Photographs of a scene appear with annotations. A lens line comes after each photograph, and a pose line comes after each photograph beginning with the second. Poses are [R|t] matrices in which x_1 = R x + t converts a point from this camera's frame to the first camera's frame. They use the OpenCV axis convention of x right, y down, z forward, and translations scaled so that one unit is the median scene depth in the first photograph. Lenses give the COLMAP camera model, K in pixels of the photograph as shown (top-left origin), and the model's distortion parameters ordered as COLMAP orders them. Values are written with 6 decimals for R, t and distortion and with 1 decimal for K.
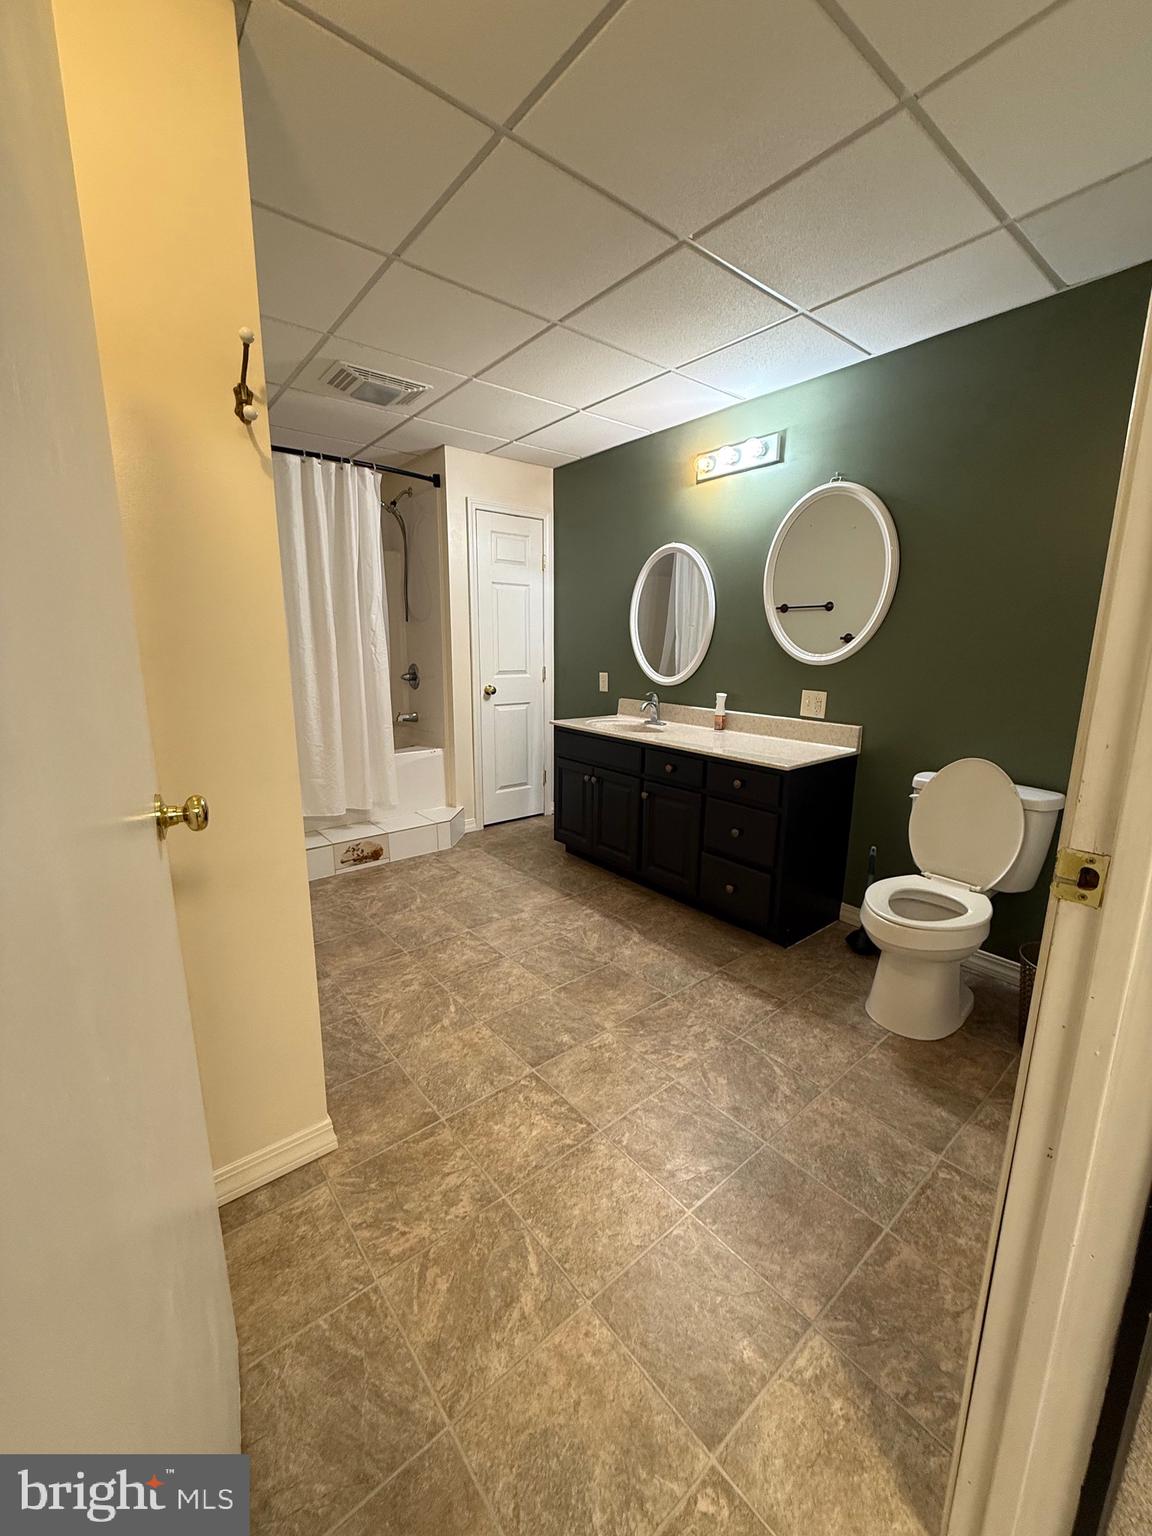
lens RADIAL K [[608.8, 0, 576.5], [0, 608.8, 765.0], [0, 0, 1]] dist [-0.000149, -0.000224]
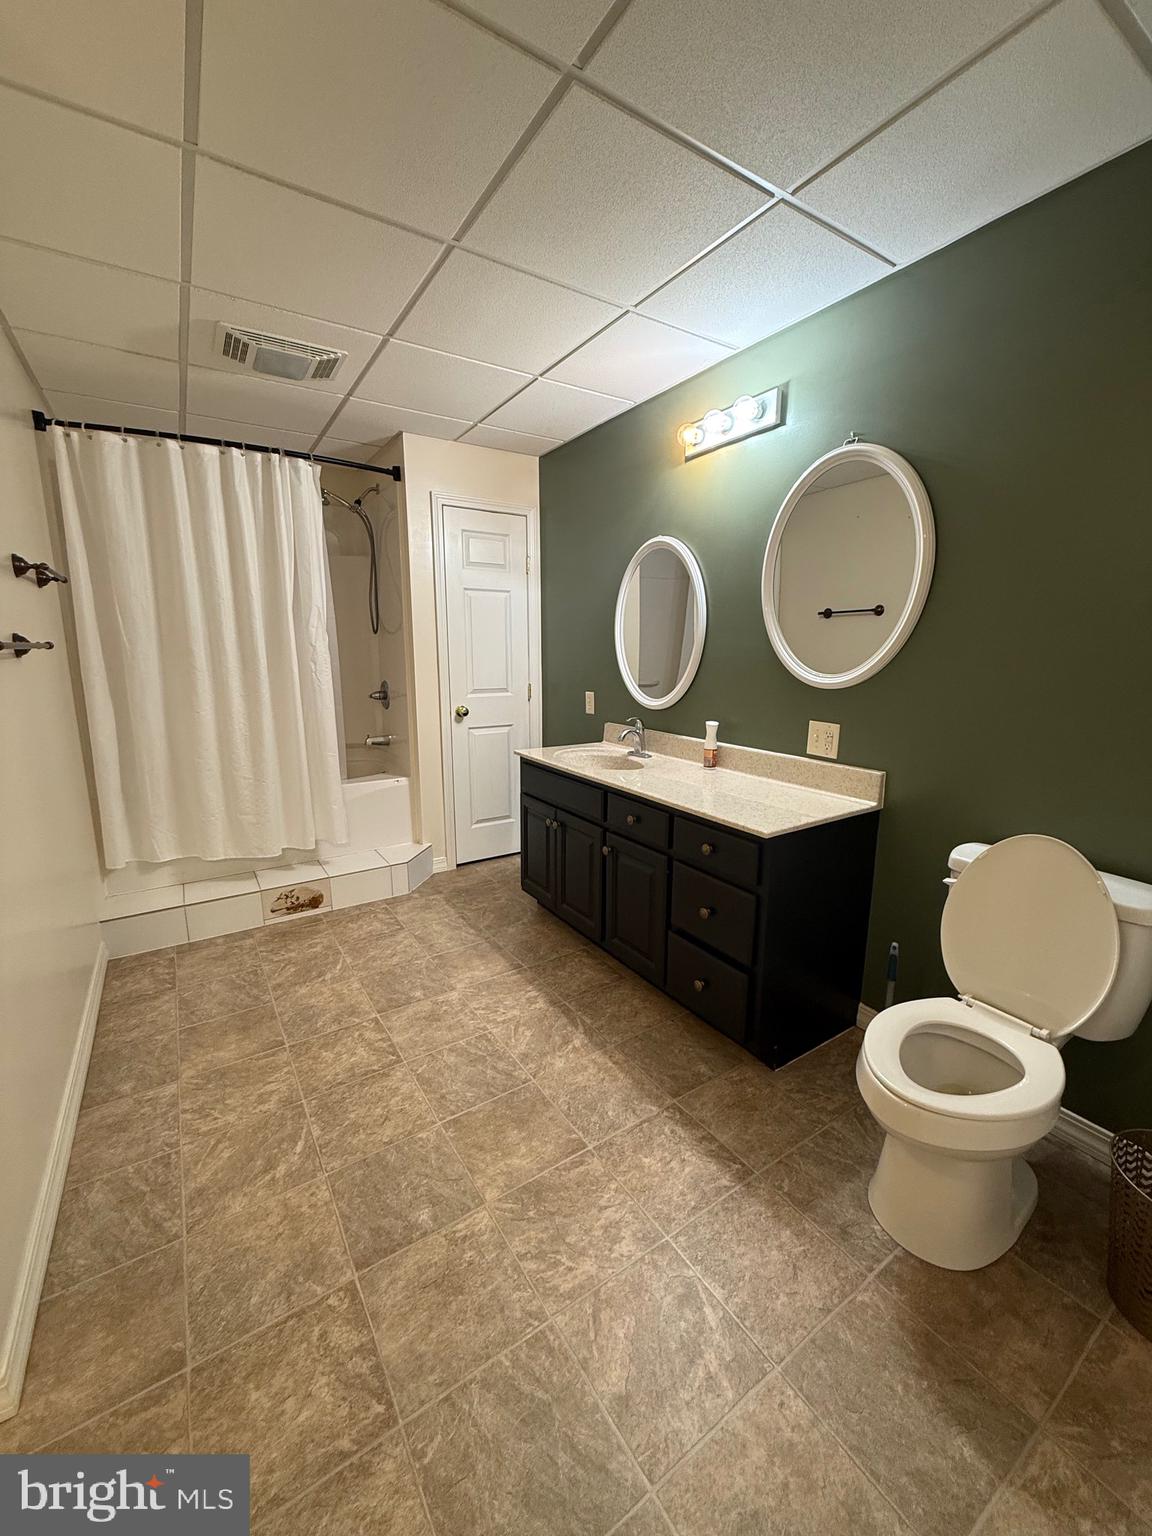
lens RADIAL K [[608.8, 0, 576.5], [0, 608.8, 765.0], [0, 0, 1]] dist [-0.000149, -0.000224]
pose [[0.994331, 0.013214, -0.105502, 0.147419], [-0.014366, 0.999845, -0.010170, -0.050537], [0.105351, 0.011628, 0.994367, 0.190463]]
